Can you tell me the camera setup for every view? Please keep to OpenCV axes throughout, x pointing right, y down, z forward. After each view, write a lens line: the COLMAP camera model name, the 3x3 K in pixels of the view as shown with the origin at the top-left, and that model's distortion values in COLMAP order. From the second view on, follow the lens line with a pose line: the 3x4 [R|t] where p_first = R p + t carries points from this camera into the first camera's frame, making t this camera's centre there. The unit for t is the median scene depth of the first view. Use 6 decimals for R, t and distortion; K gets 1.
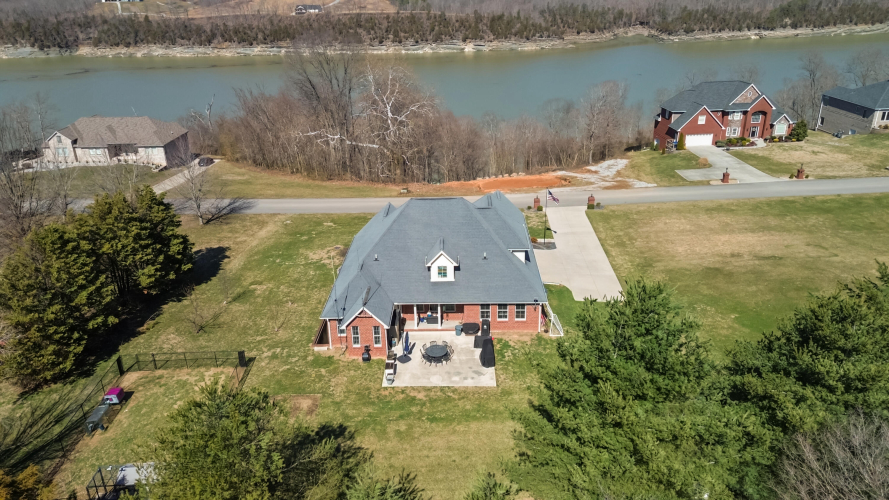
lens RADIAL K [[625.8, 0, 444.5], [0, 625.8, 250.0], [0, 0, 1]] dist [0.075406, -0.071427]
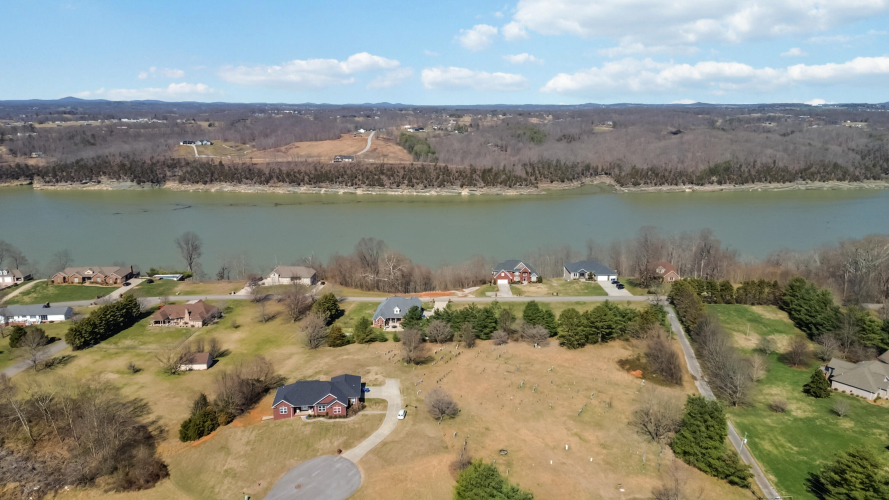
lens RADIAL K [[625.8, 0, 444.5], [0, 625.8, 250.0], [0, 0, 1]] dist [0.075406, -0.071427]
pose [[0.999239, 0.030898, -0.023826, 0.030177], [-0.034613, 0.983814, -0.175818, 0.026257], [0.018008, 0.176509, 0.984134, -0.249528]]
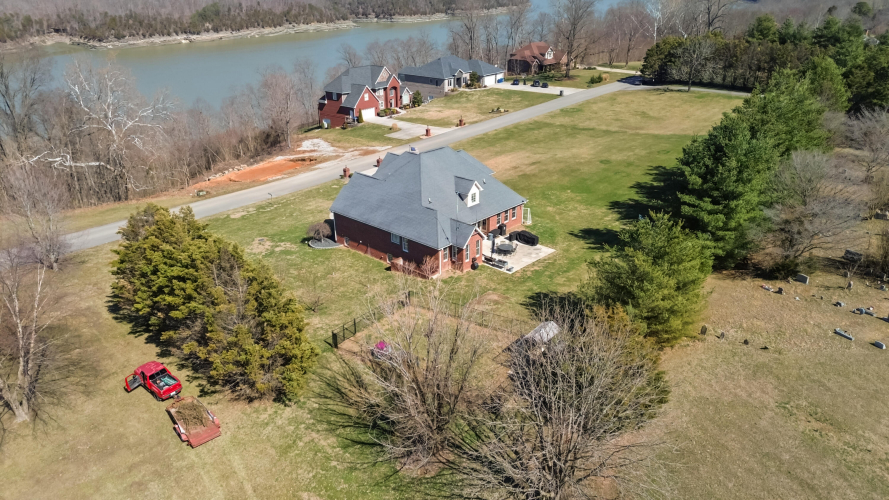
lens RADIAL K [[625.8, 0, 444.5], [0, 625.8, 250.0], [0, 0, 1]] dist [0.075406, -0.071427]
pose [[0.656153, -0.278198, 0.701476, -0.064701], [0.284527, 0.952165, 0.111475, -0.001630], [-0.698933, 0.126444, 0.703921, 0.007233]]
